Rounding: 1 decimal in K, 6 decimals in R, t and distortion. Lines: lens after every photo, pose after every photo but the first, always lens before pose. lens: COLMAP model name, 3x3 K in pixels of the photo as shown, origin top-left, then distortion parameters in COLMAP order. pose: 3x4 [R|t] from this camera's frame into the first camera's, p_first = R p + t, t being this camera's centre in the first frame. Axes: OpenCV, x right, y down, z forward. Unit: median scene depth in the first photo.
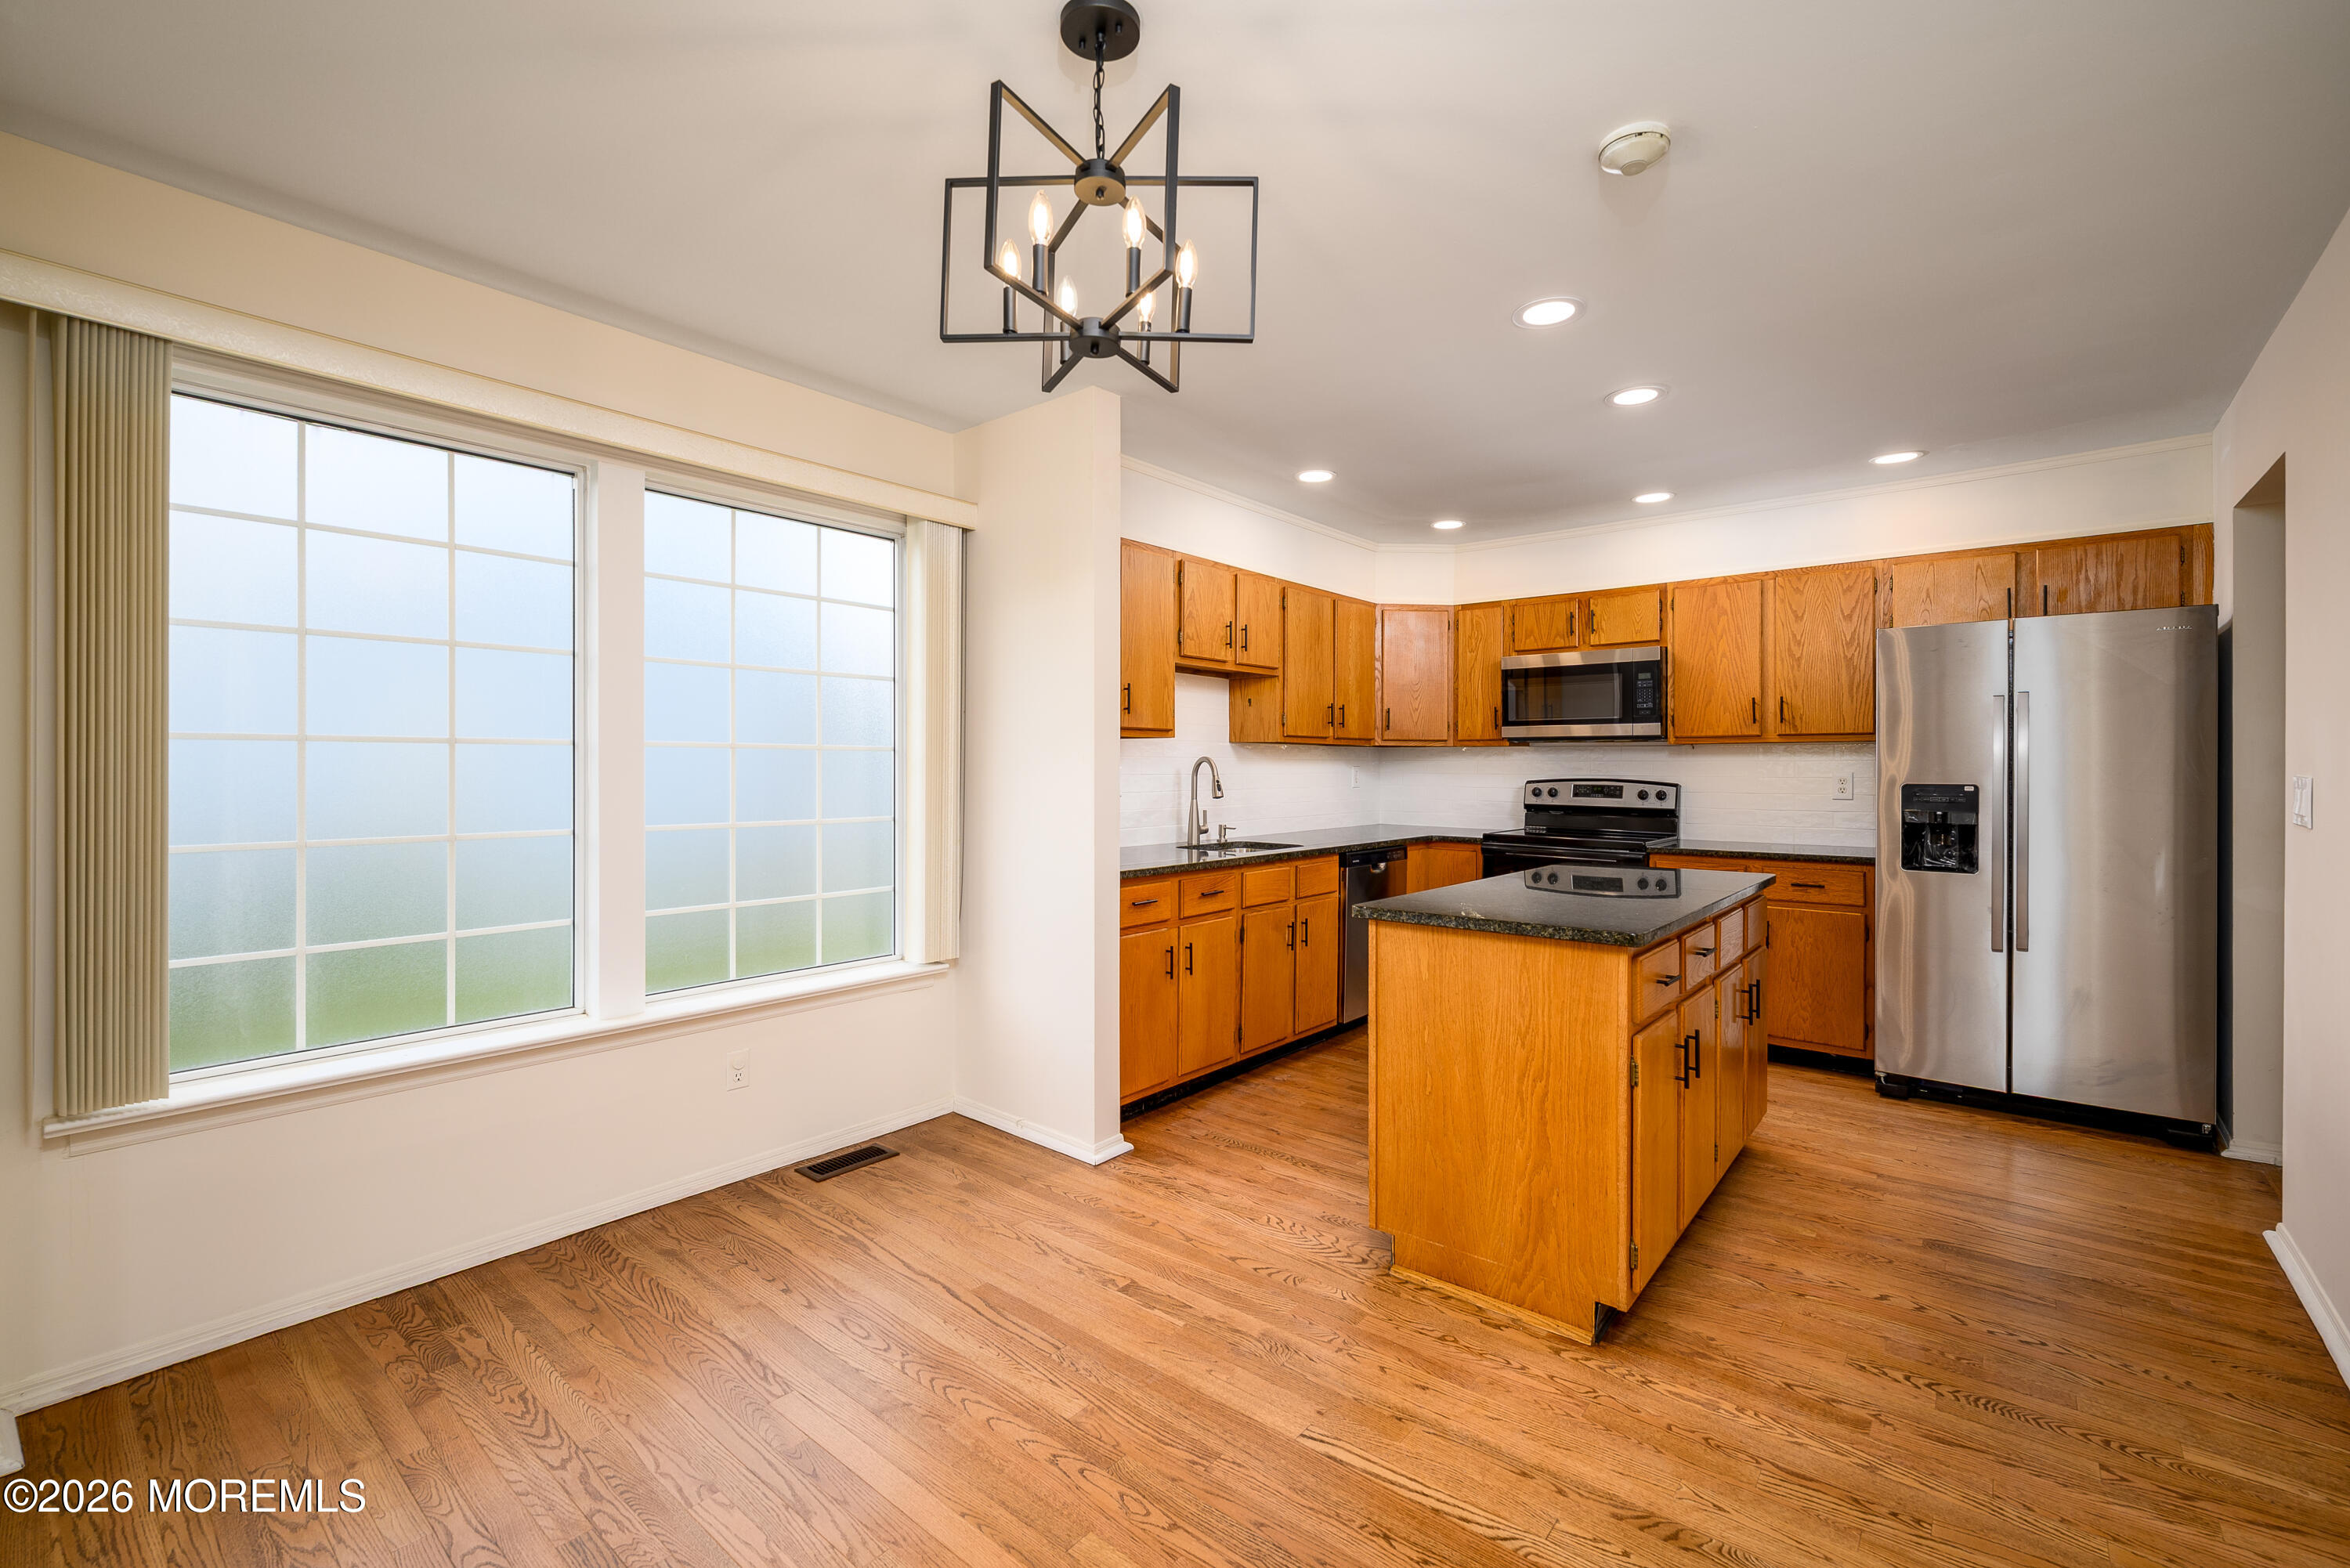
lens RADIAL K [[1020.3, 0, 1175.0], [0, 1020.3, 784.0], [0, 0, 1]] dist [0.000690, 0.000194]
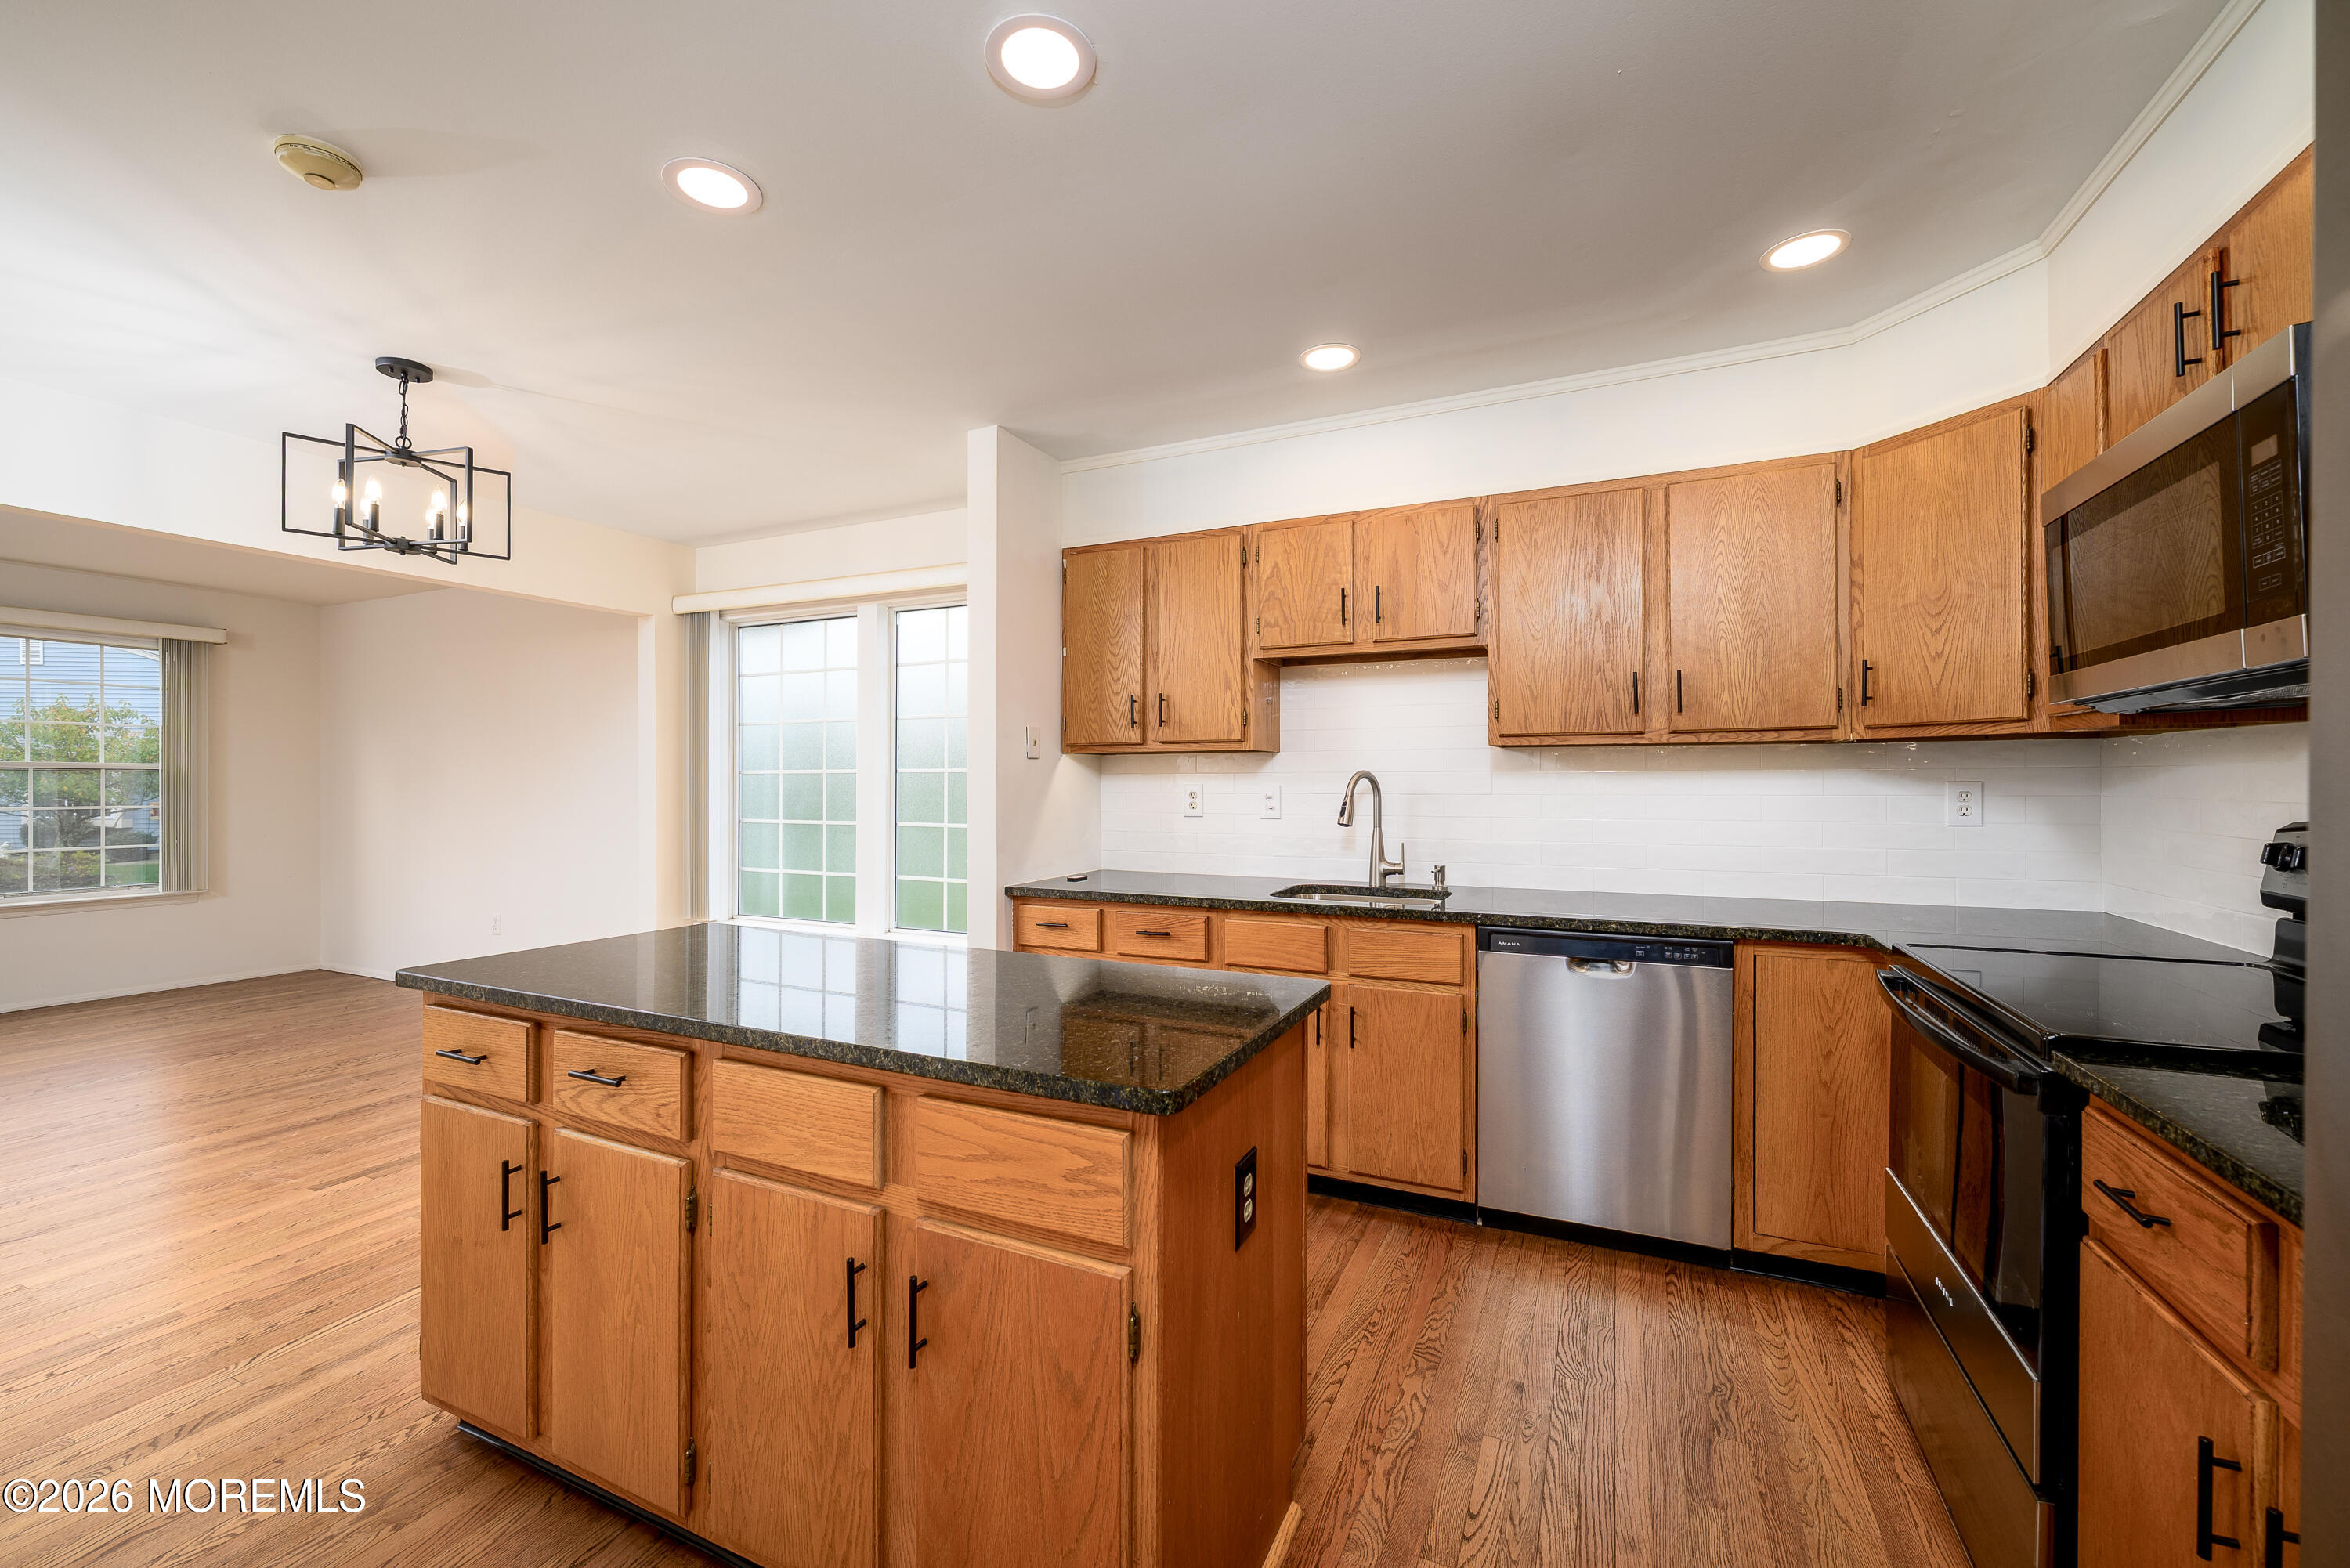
lens RADIAL K [[940.6, 0, 1175.0], [0, 940.6, 784.0], [0, 0, 1]] dist [-0.002212, -0.000298]
pose [[0.234337, -0.002593, -0.972152, 0.676146], [-0.014100, 0.999882, -0.006066, -0.011121], [0.972053, 0.015129, 0.234273, 0.699452]]
